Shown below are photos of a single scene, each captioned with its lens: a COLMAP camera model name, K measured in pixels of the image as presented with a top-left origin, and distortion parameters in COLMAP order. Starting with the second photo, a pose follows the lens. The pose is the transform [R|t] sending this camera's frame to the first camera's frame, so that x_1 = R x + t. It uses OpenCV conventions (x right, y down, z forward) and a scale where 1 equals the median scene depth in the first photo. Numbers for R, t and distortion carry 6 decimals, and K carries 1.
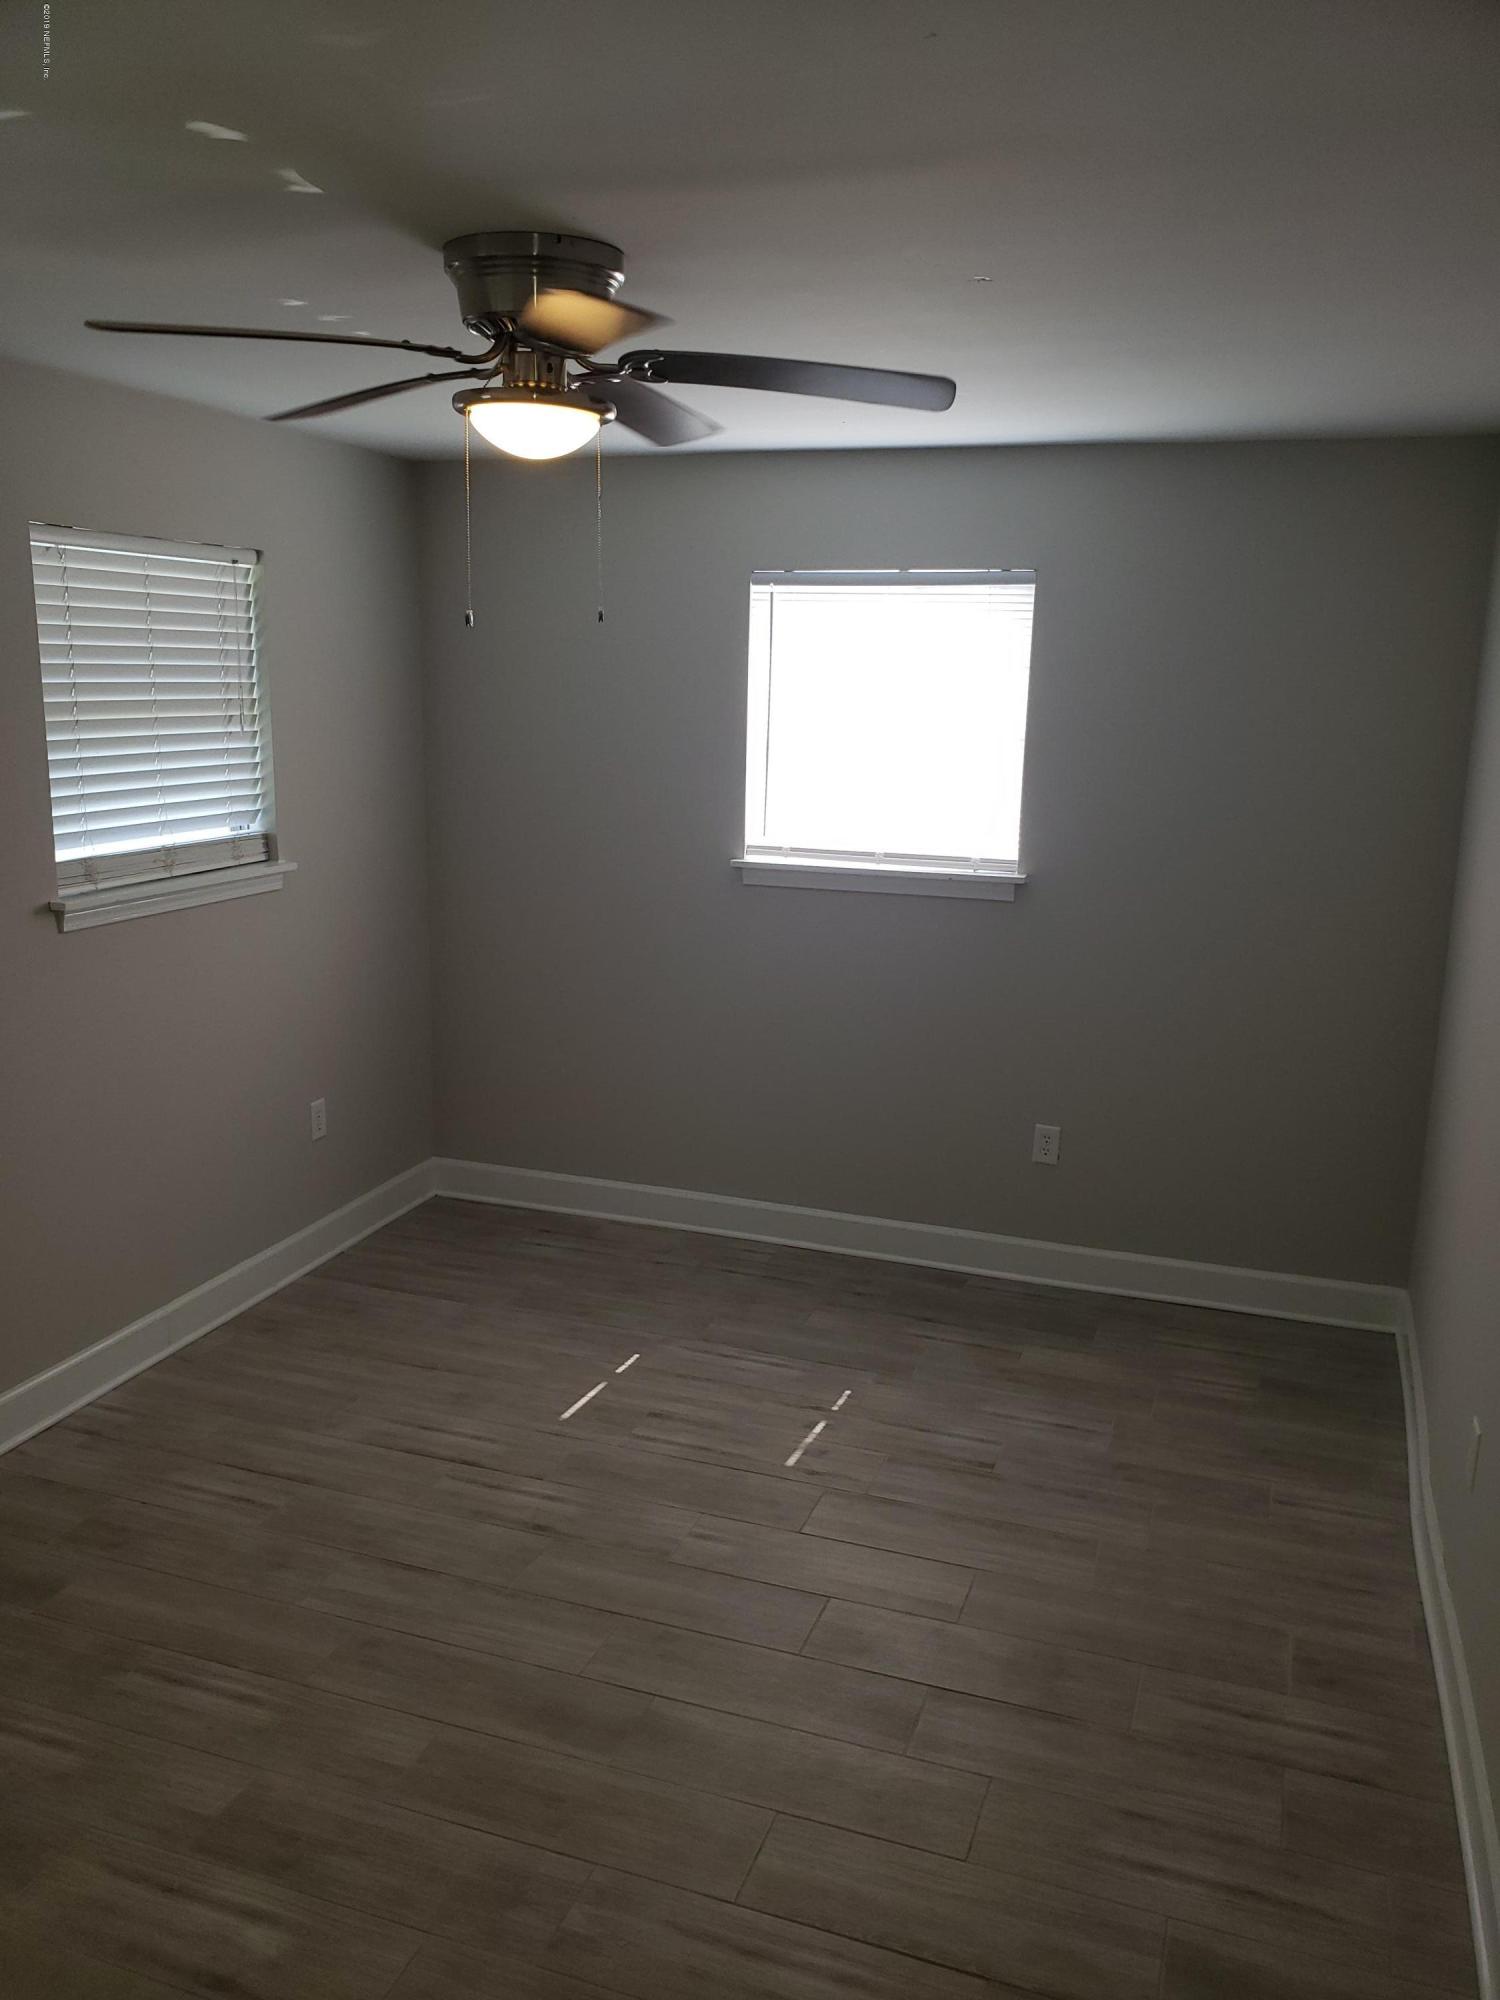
lens RADIAL K [[1576.8, 0, 741.7], [0, 1576.8, 1020.1], [0, 0, 1]] dist [0.004294, 0.006018]
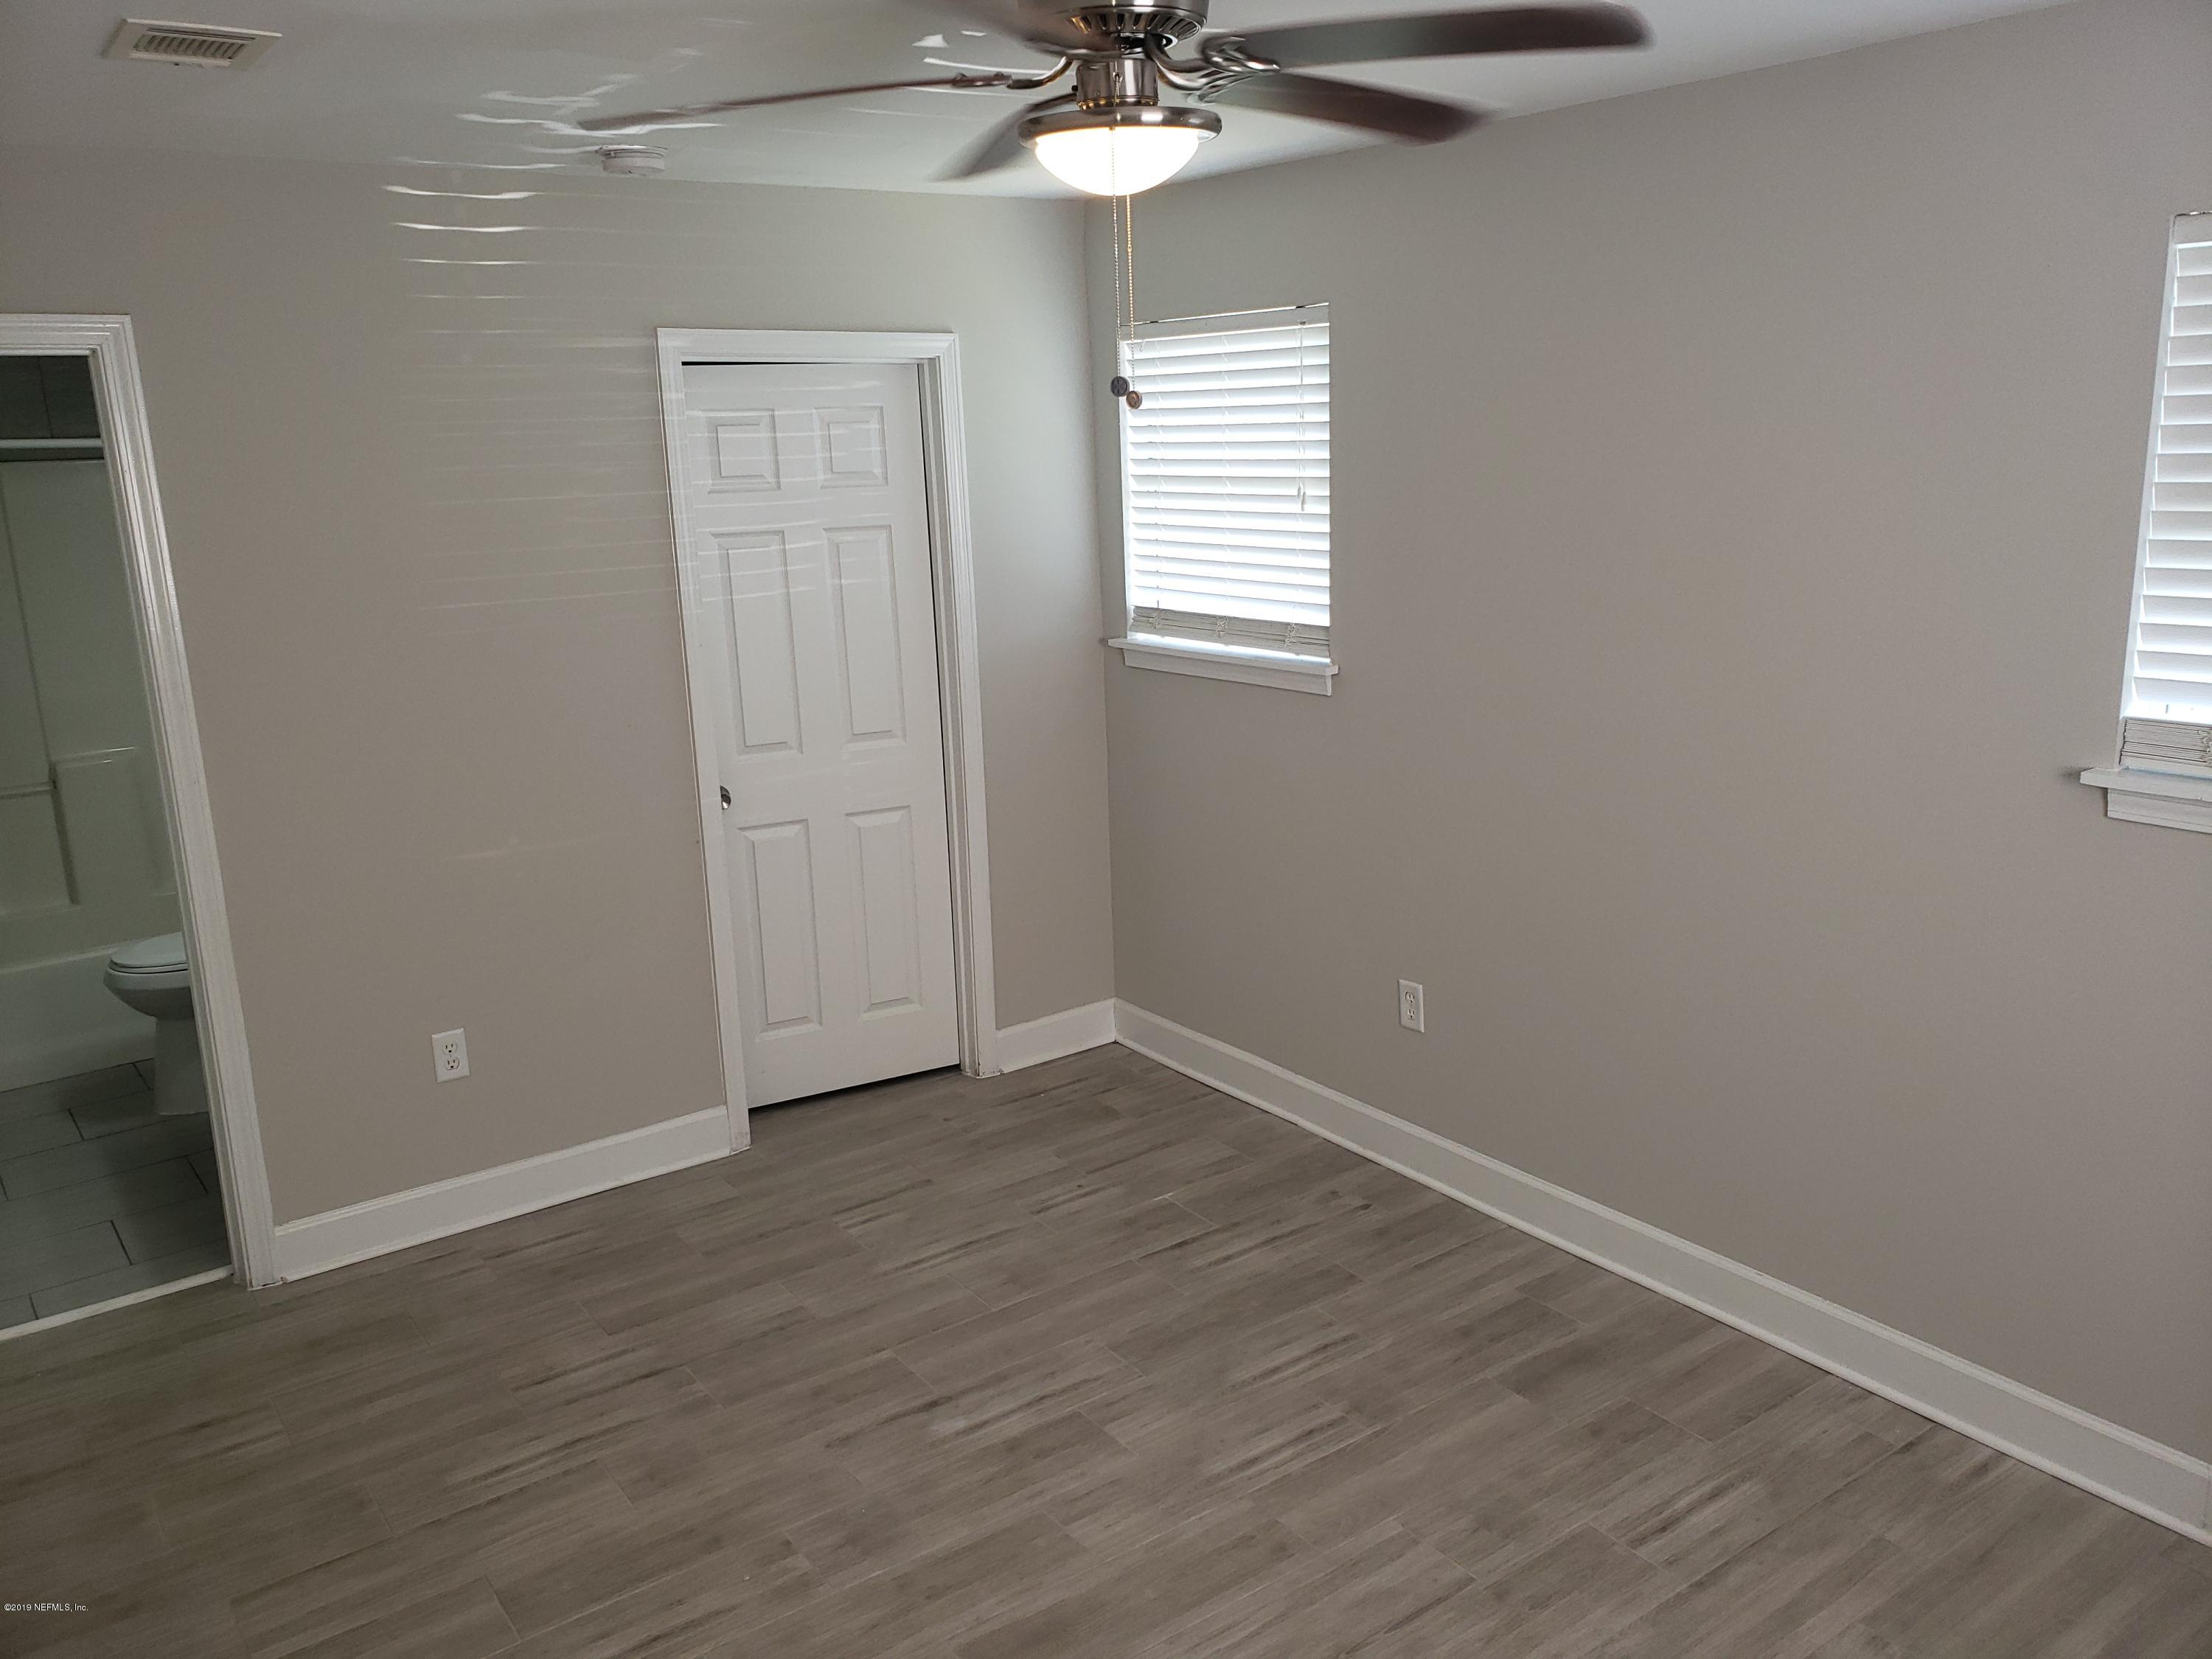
lens RADIAL K [[1744.0, 0, 1105.2], [0, 1744.0, 831.6], [0, 0, 1]] dist [0.004294, 0.006018]
pose [[-0.560120, 0.199422, -0.804050, 0.531774], [-0.165181, 0.924217, 0.344294, -0.299720], [0.811776, 0.325660, -0.484731, 1.284125]]
